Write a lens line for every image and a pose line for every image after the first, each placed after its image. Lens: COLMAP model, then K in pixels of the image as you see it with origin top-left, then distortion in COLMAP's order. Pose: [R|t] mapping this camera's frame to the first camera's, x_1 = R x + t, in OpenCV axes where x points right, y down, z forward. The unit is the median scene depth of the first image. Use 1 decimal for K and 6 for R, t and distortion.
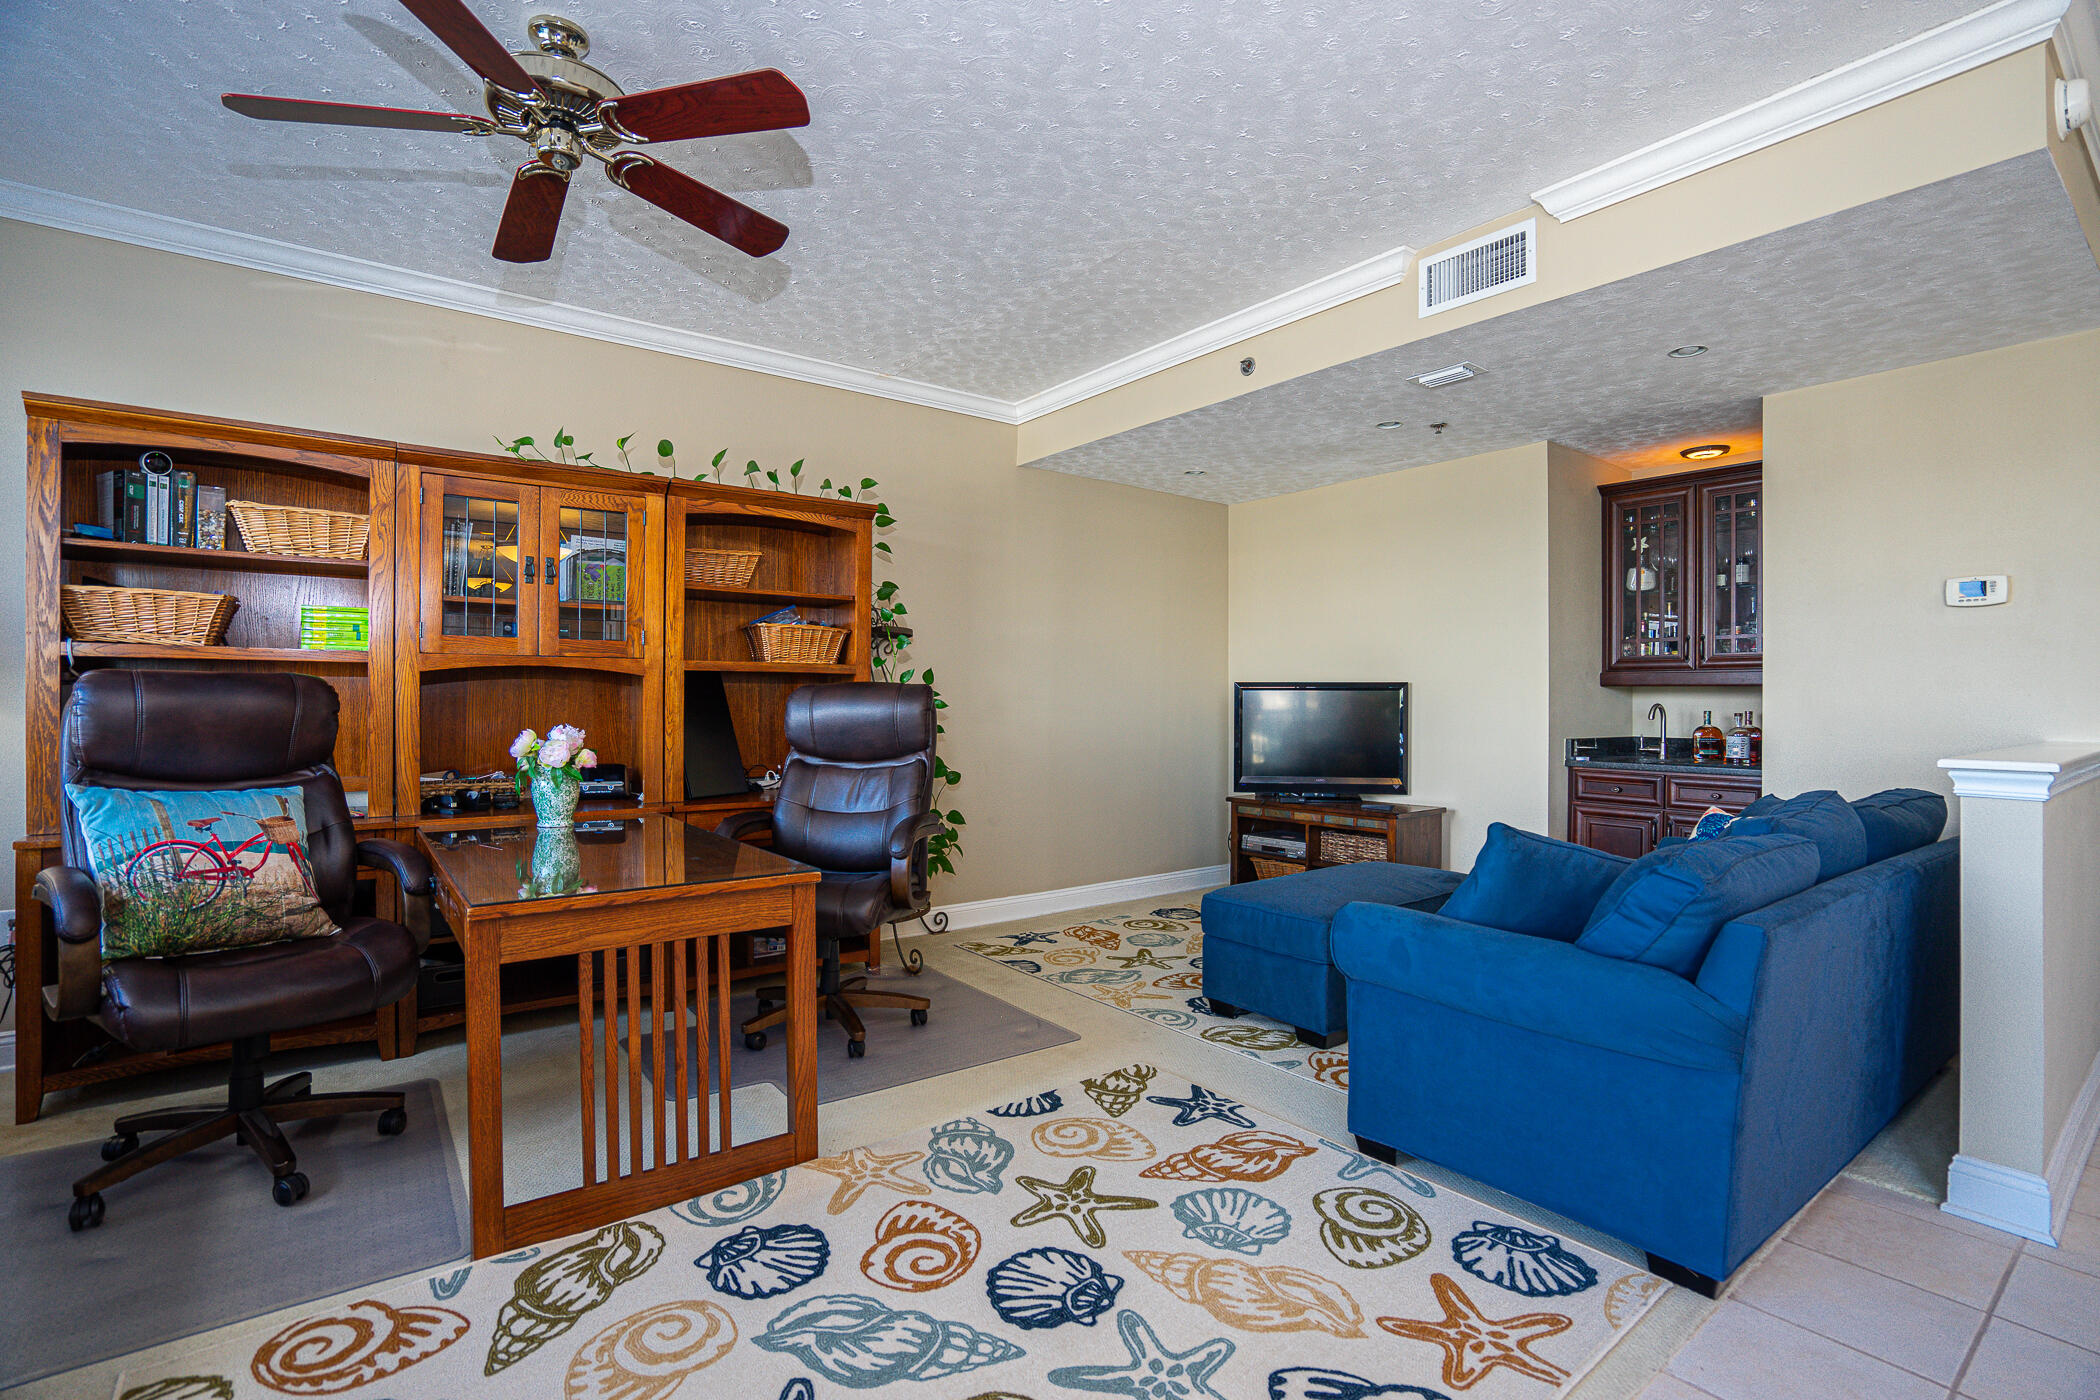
lens RADIAL K [[979.9, 0, 1044.8], [0, 979.9, 714.3], [0, 0, 1]] dist [-0.053840, 0.023750]
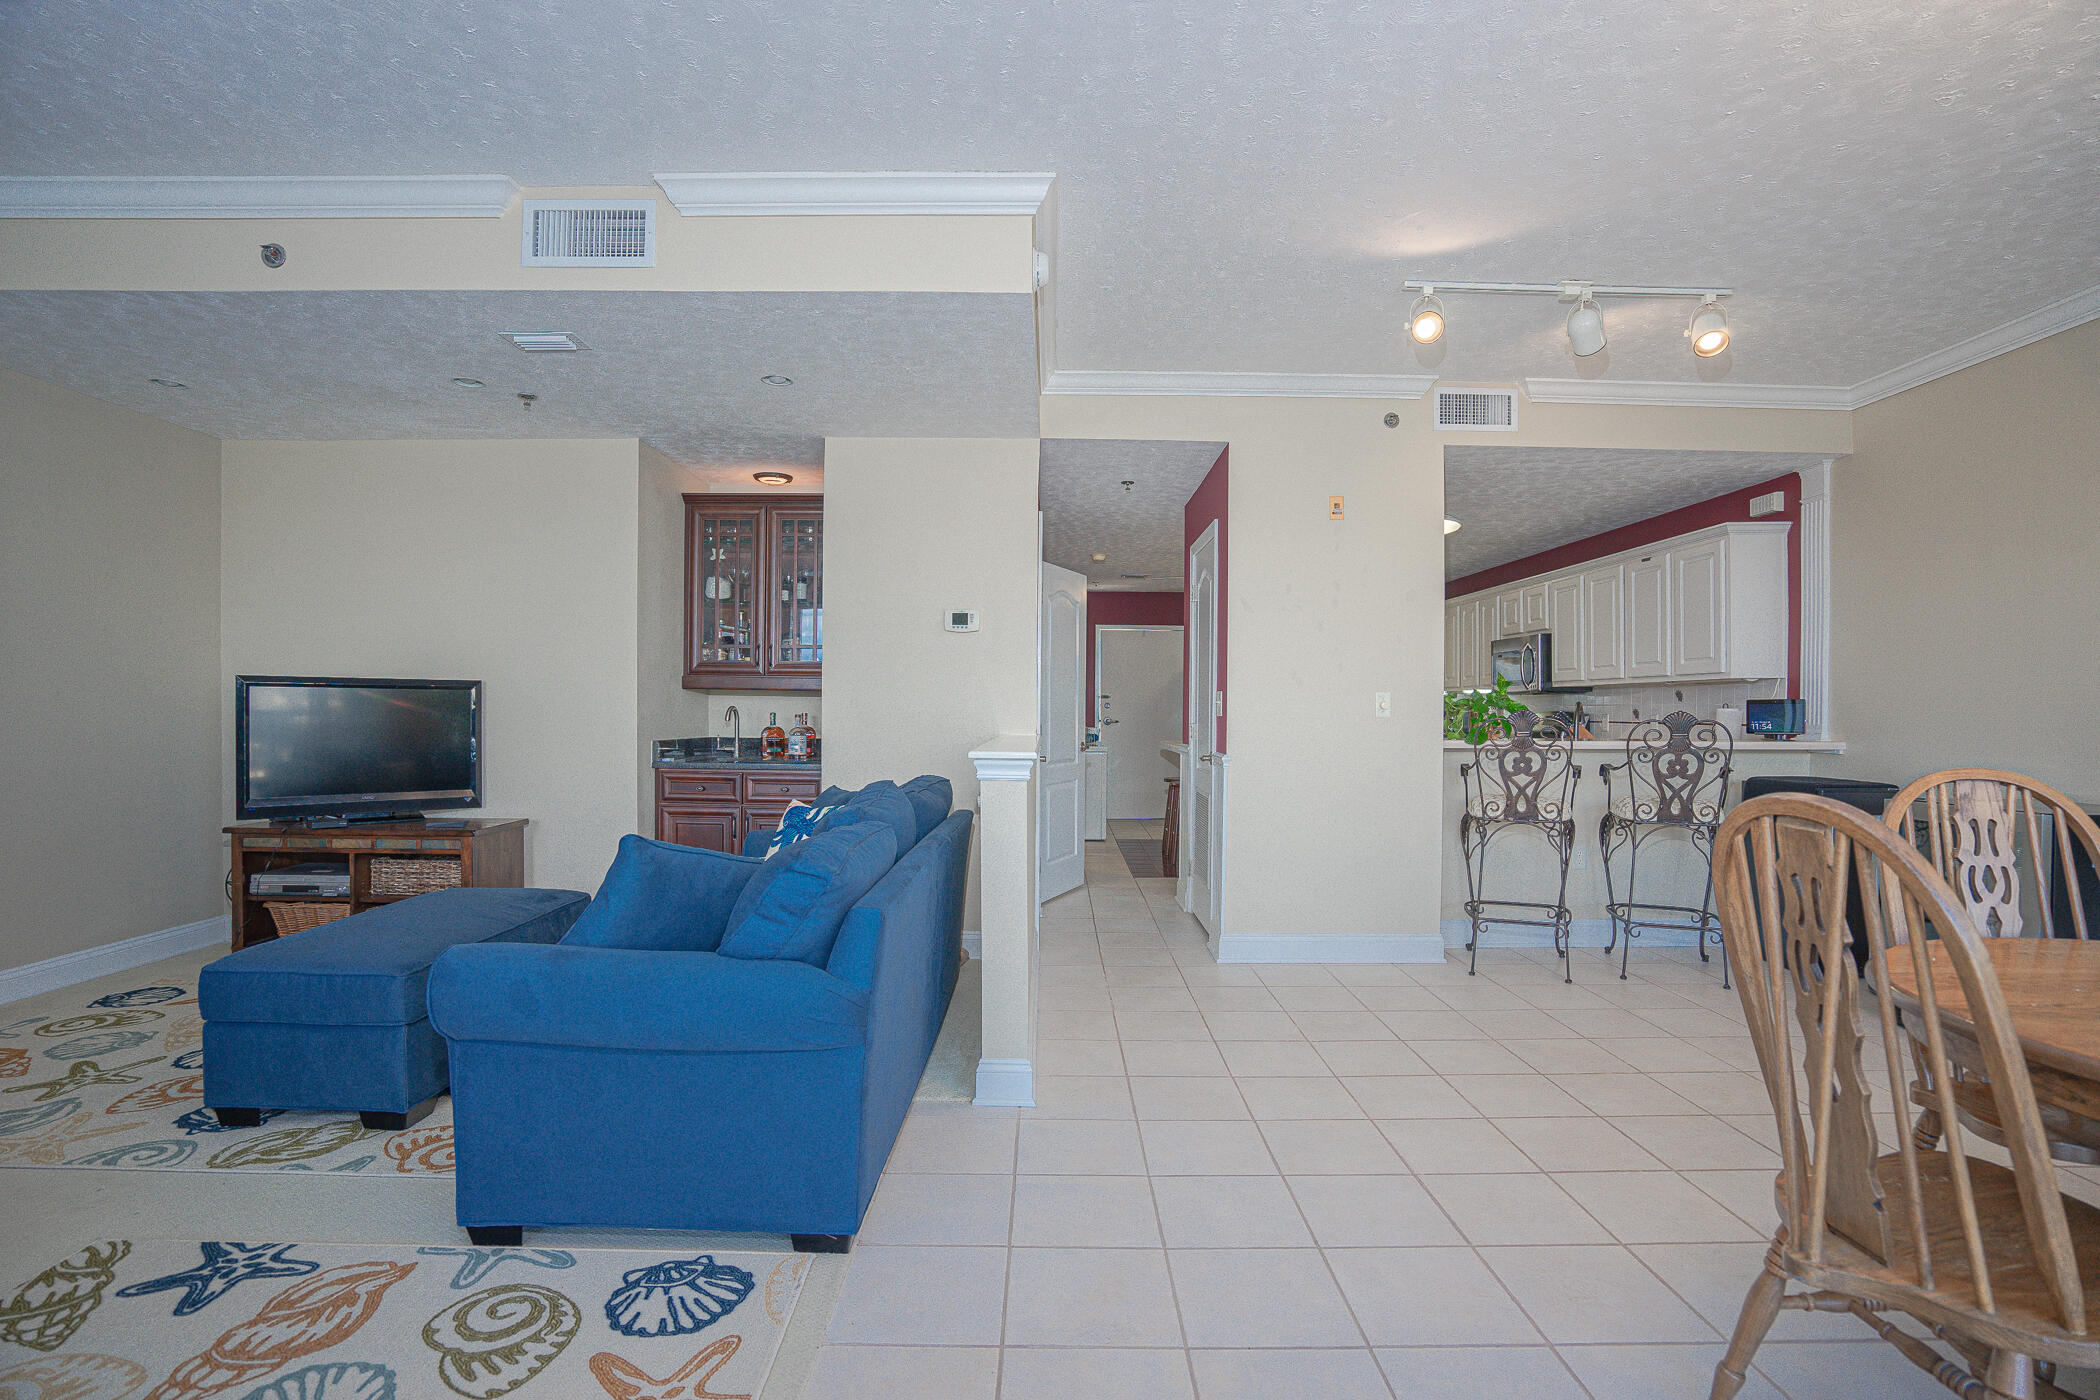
lens RADIAL K [[976.6, 0, 1054.5], [0, 976.6, 722.1], [0, 0, 1]] dist [-0.049949, 0.016349]
pose [[0.602632, -0.007756, 0.797981, -0.018494], [0.002806, 0.999967, 0.007600, -0.000085], [-0.798014, -0.002341, 0.602634, 0.099164]]
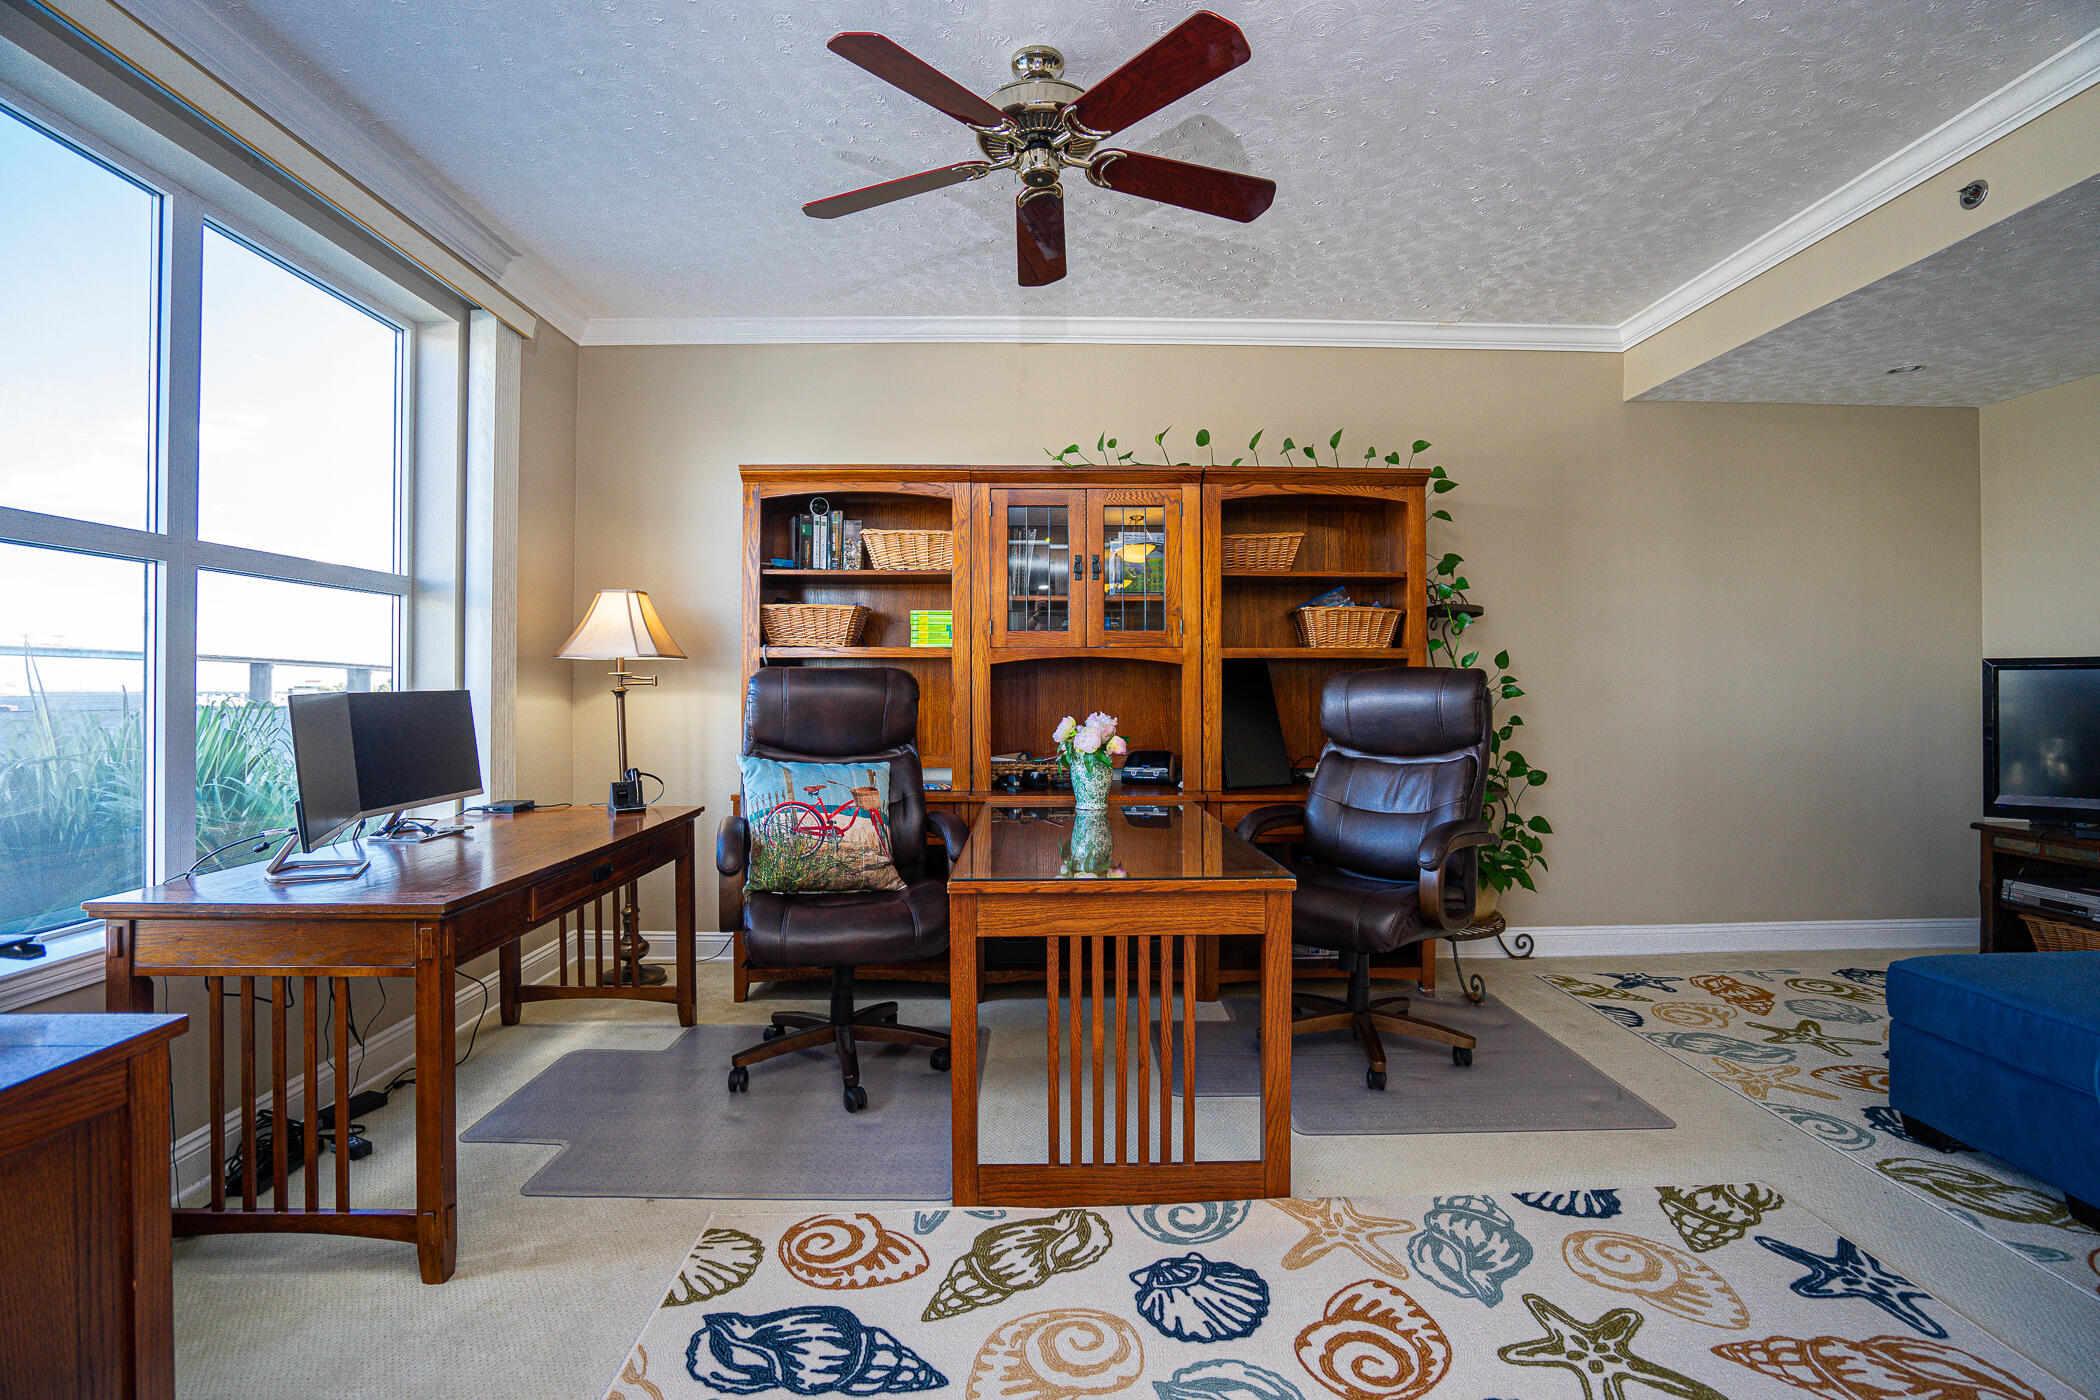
lens RADIAL K [[981.0, 0, 1049.0], [0, 981.0, 687.3], [0, 0, 1]] dist [-0.053715, 0.019533]
pose [[0.808176, -0.005367, -0.588916, 0.098144], [-0.002952, 0.999909, -0.013163, -0.002595], [0.588933, 0.012376, 0.808087, 0.116071]]
